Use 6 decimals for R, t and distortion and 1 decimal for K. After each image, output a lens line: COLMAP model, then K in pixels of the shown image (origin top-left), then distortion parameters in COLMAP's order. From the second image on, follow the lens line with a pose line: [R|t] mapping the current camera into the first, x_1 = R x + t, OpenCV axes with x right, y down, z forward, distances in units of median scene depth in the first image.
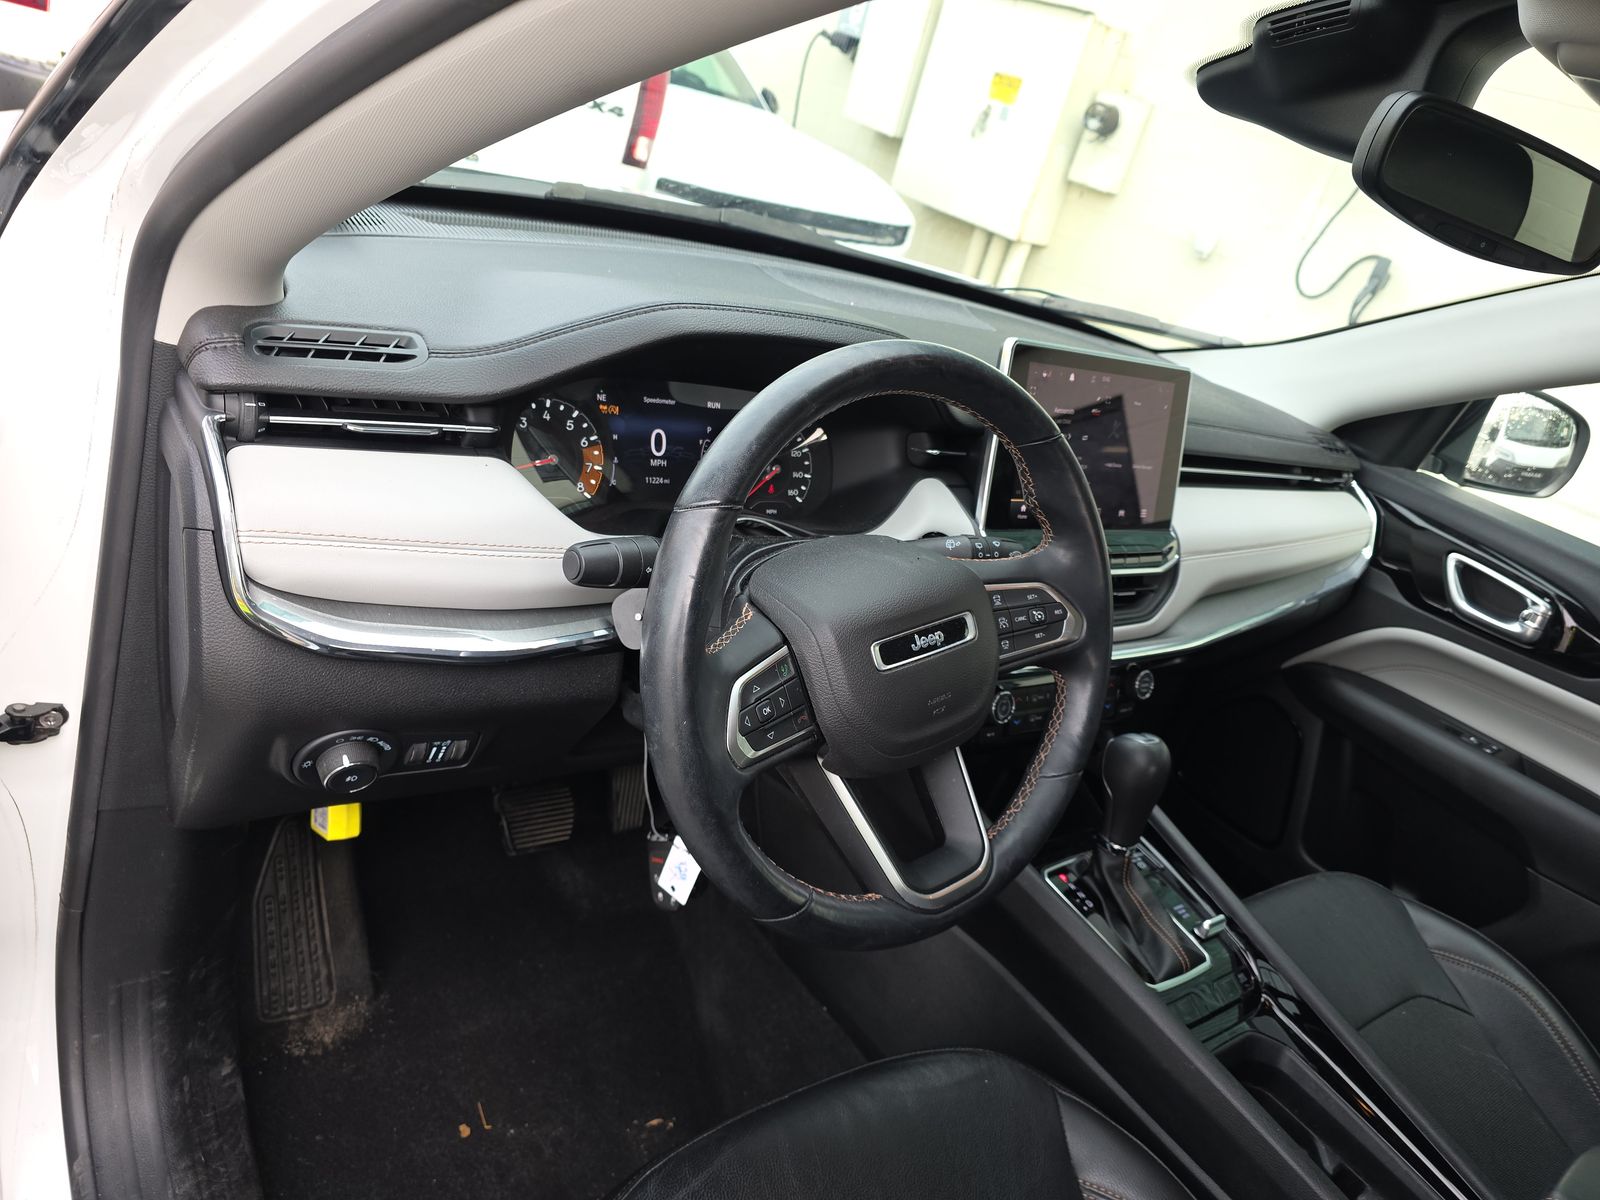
lens RADIAL K [[1064.2, 0, 800.0], [0, 1064.2, 600.0], [0, 0, 1]] dist [0.002474, -0.001009]
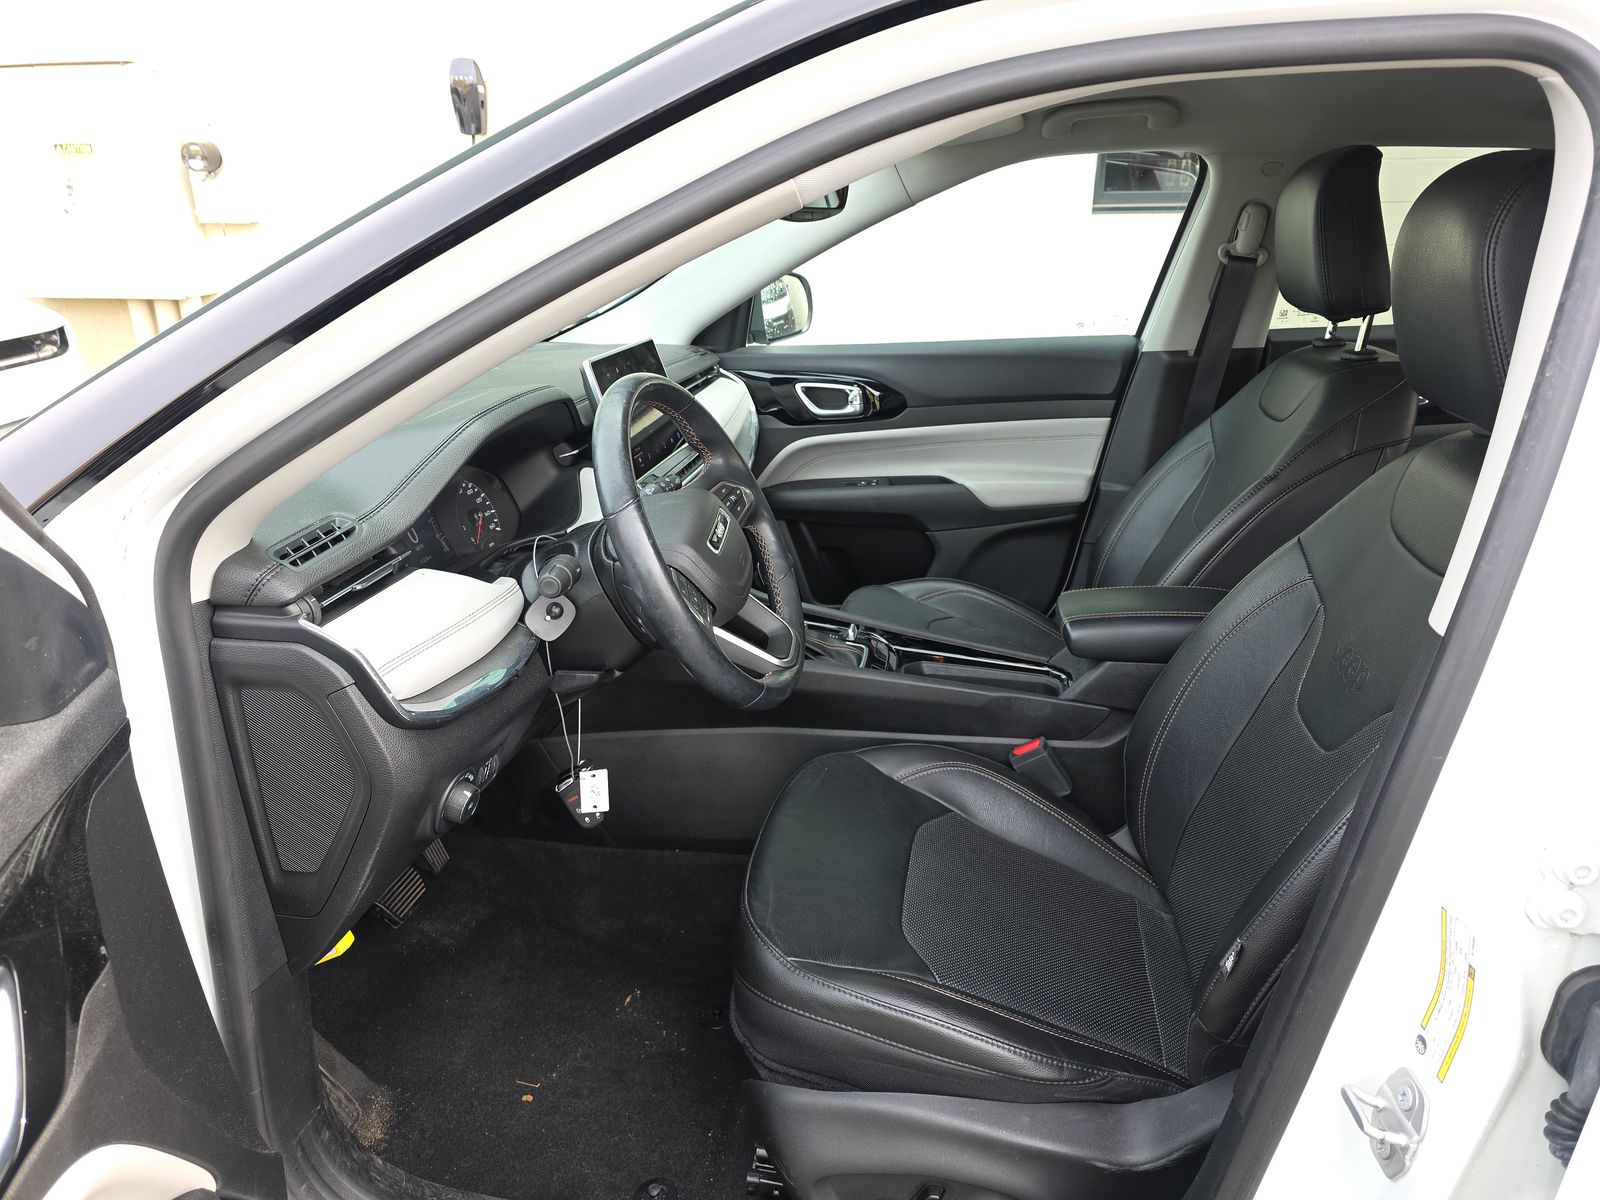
lens RADIAL K [[1064.2, 0, 800.0], [0, 1064.2, 600.0], [0, 0, 1]] dist [0.002474, -0.001009]
pose [[0.672069, -0.503673, 0.542804, -0.392036], [0.491346, 0.851741, 0.181982, -0.057211], [-0.553987, 0.144400, 0.819906, -0.235920]]
